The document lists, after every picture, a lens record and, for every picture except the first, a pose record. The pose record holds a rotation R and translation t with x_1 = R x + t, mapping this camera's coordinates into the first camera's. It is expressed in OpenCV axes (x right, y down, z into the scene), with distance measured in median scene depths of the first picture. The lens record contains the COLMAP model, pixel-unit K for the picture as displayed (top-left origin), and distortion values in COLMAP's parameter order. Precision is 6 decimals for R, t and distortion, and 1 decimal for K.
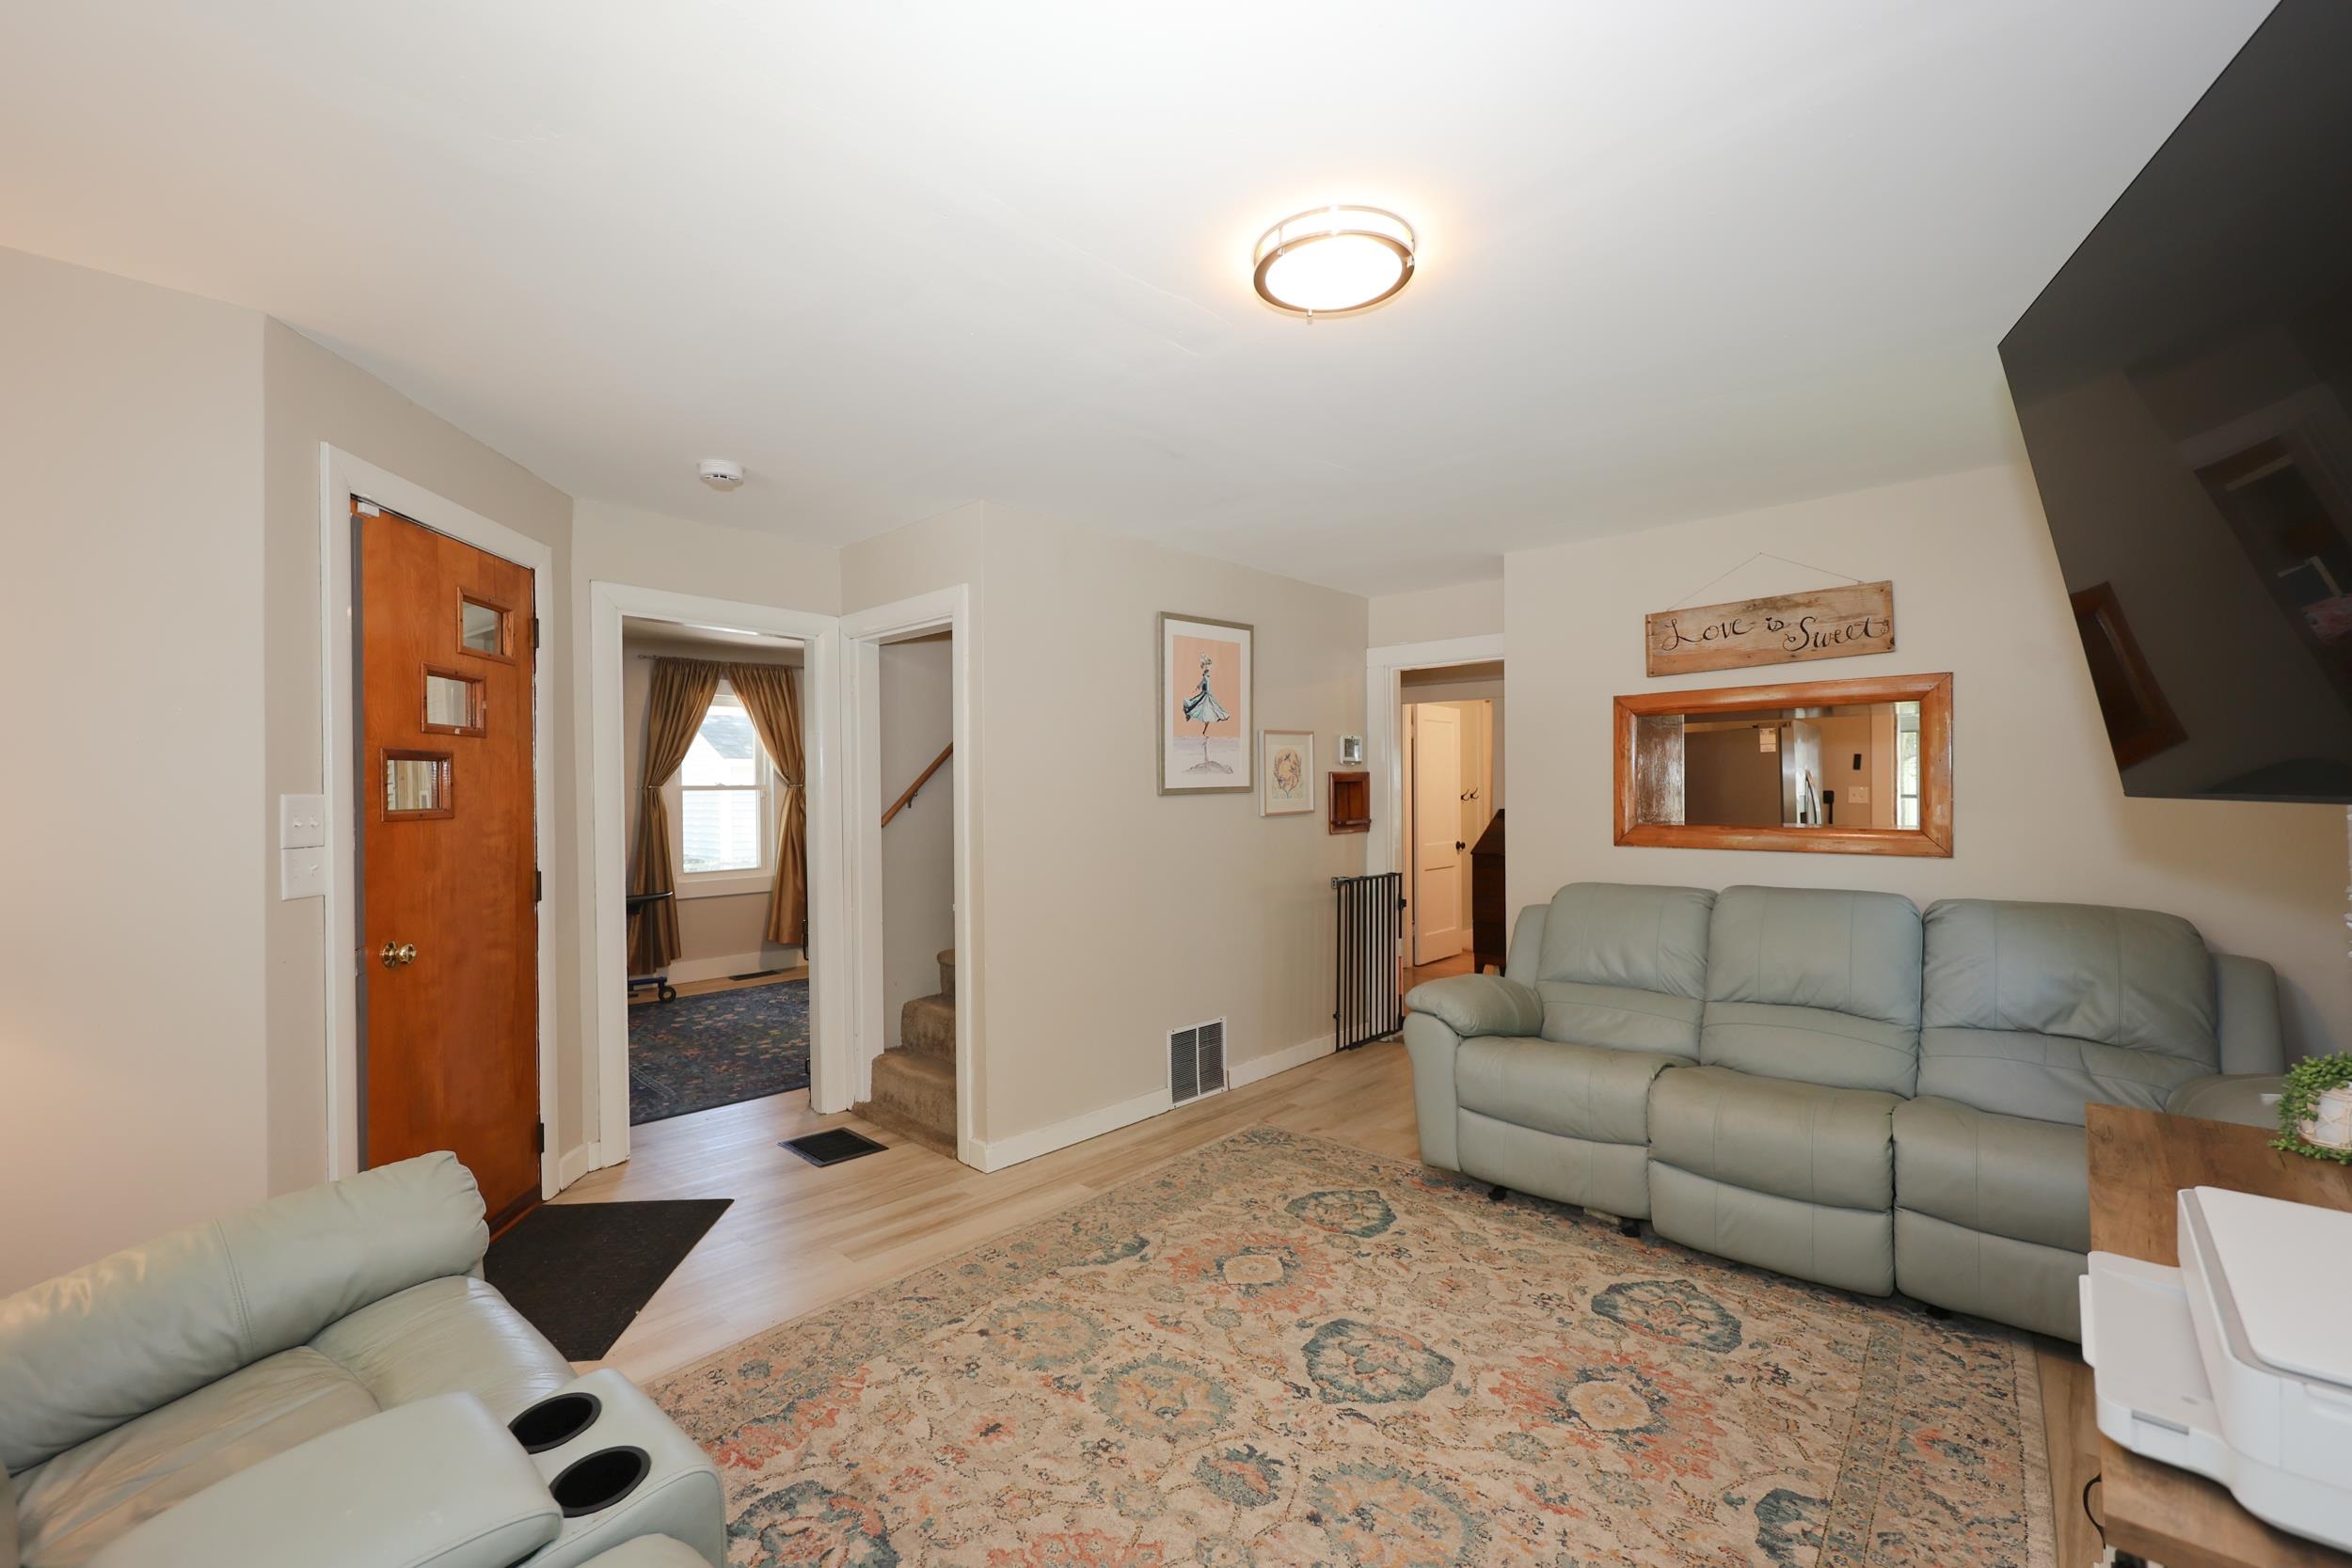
lens RADIAL K [[983.3, 0, 1174.6], [0, 983.3, 794.1], [0, 0, 1]] dist [0.002718, 0.000207]
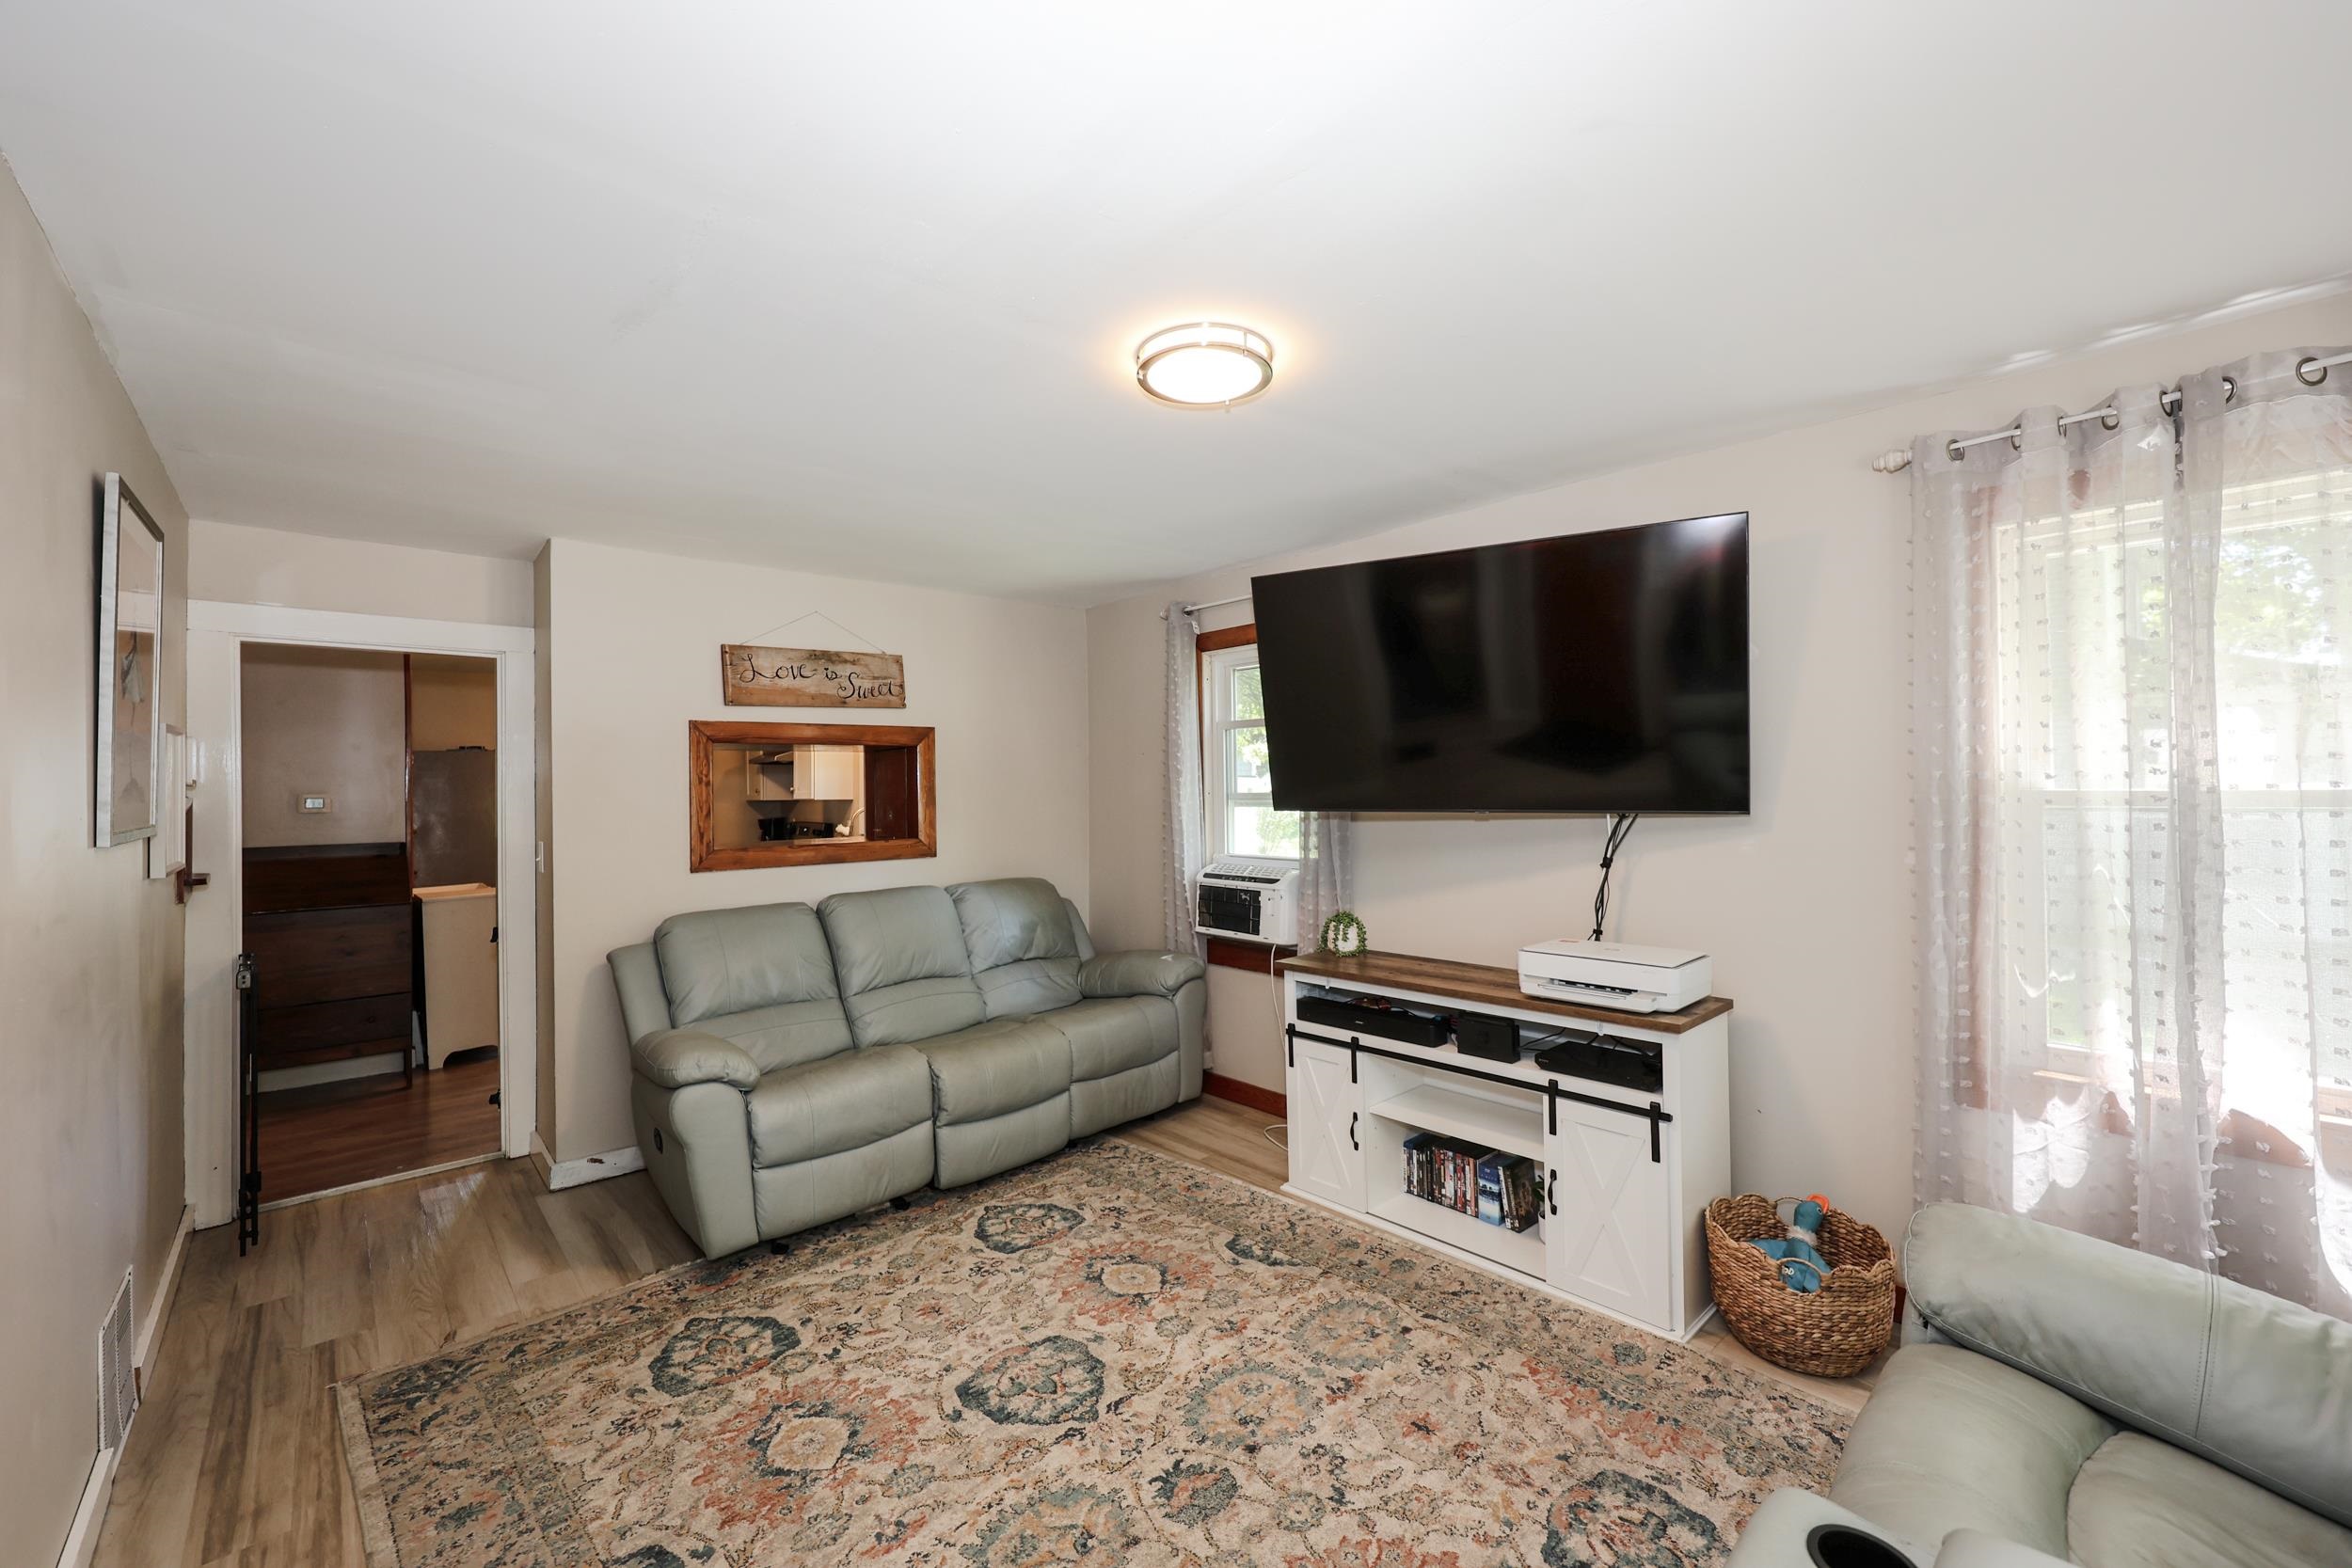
lens RADIAL K [[926.8, 0, 1173.8], [0, 926.8, 777.5], [0, 0, 1]] dist [0.000515, -0.000031]
pose [[0.100729, 0.017257, 0.994764, -0.605549], [0.023391, 0.999532, -0.019709, -0.018296], [-0.994639, 0.025254, 0.100278, 0.608698]]
